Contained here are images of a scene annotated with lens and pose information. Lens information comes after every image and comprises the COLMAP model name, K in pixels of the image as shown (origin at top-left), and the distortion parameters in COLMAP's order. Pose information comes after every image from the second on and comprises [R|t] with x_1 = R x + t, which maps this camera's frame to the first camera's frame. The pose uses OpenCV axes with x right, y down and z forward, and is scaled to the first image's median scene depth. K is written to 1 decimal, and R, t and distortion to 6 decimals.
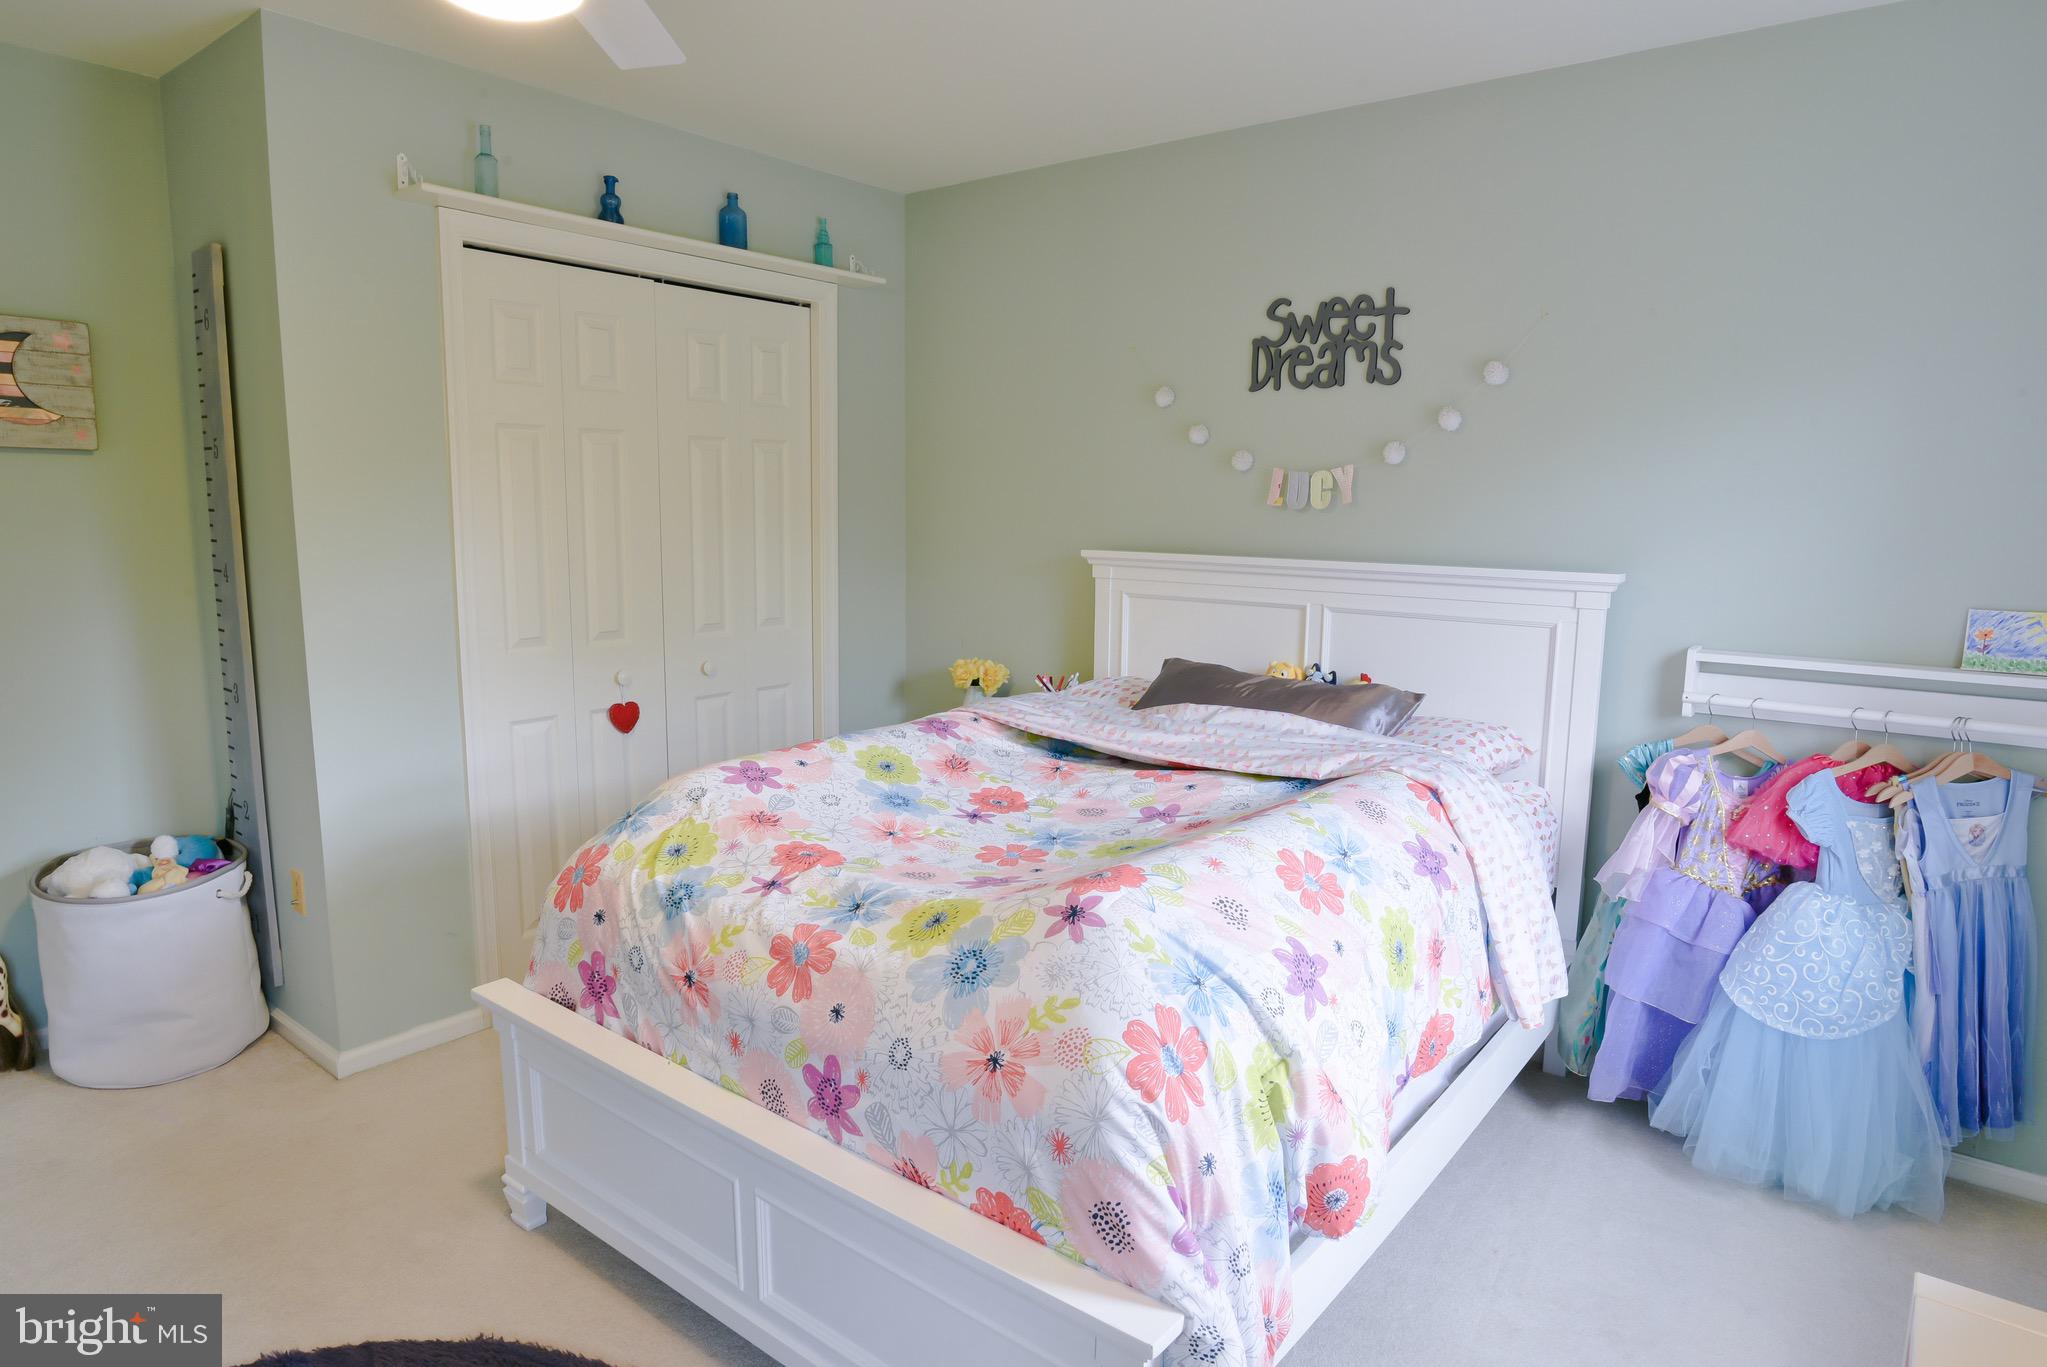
lens RADIAL K [[1191.2, 0, 1023.9], [0, 1191.2, 686.8], [0, 0, 1]] dist [-0.041258, 0.016739]
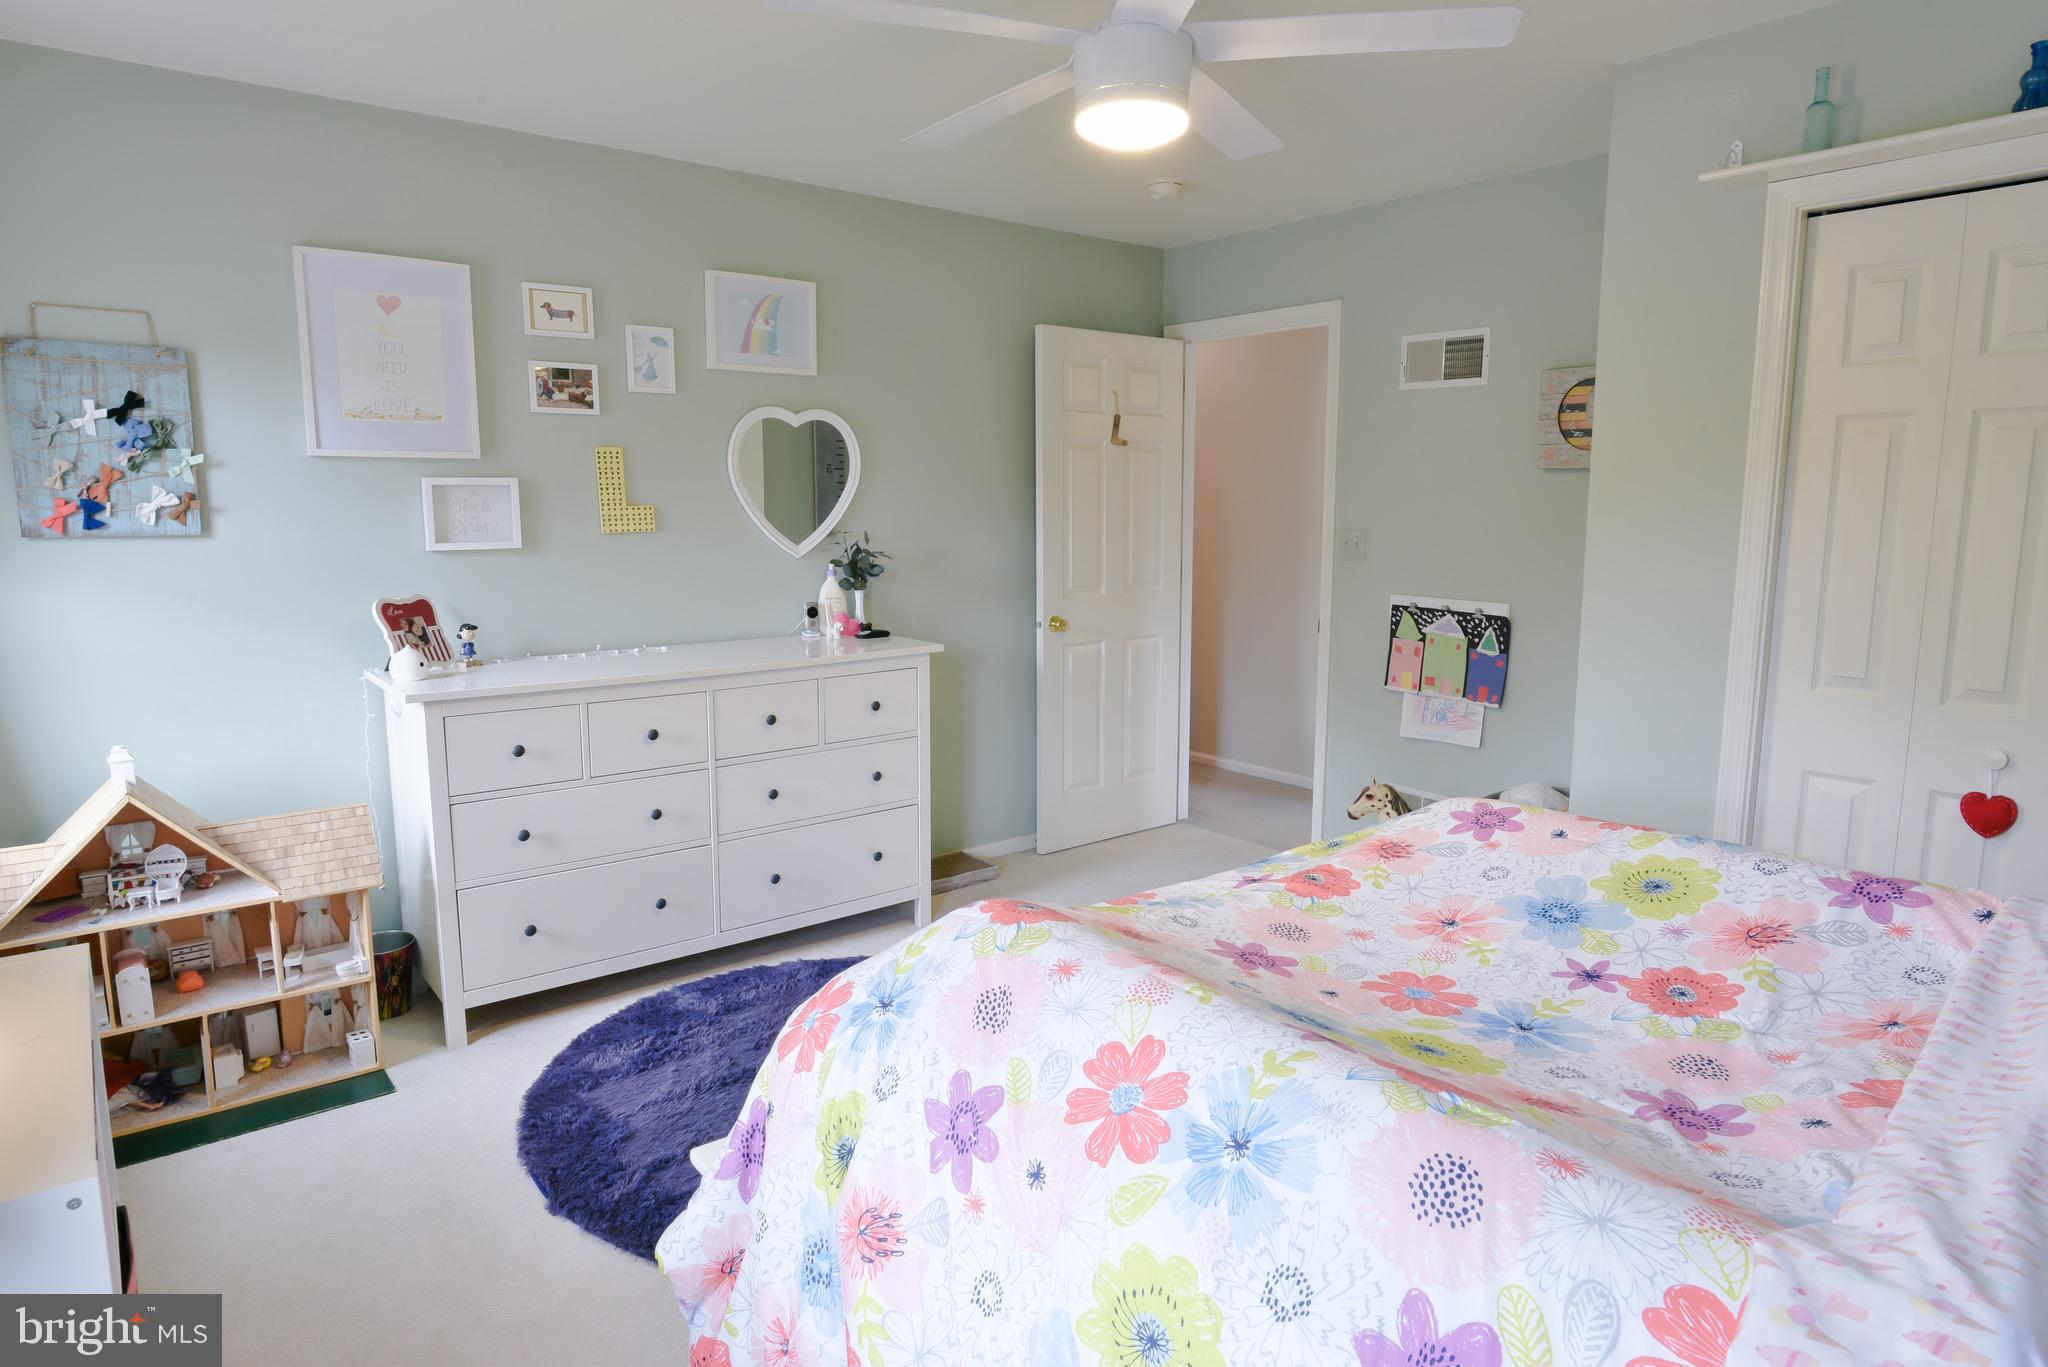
lens RADIAL K [[1191.8, 0, 1024.4], [0, 1191.8, 686.8], [0, 0, 1]] dist [-0.041258, 0.016739]
pose [[-0.226336, 0.133223, -0.964895, 0.680884], [-0.155730, 0.972911, 0.170860, -0.116885], [0.961520, 0.188935, -0.199458, 0.857891]]
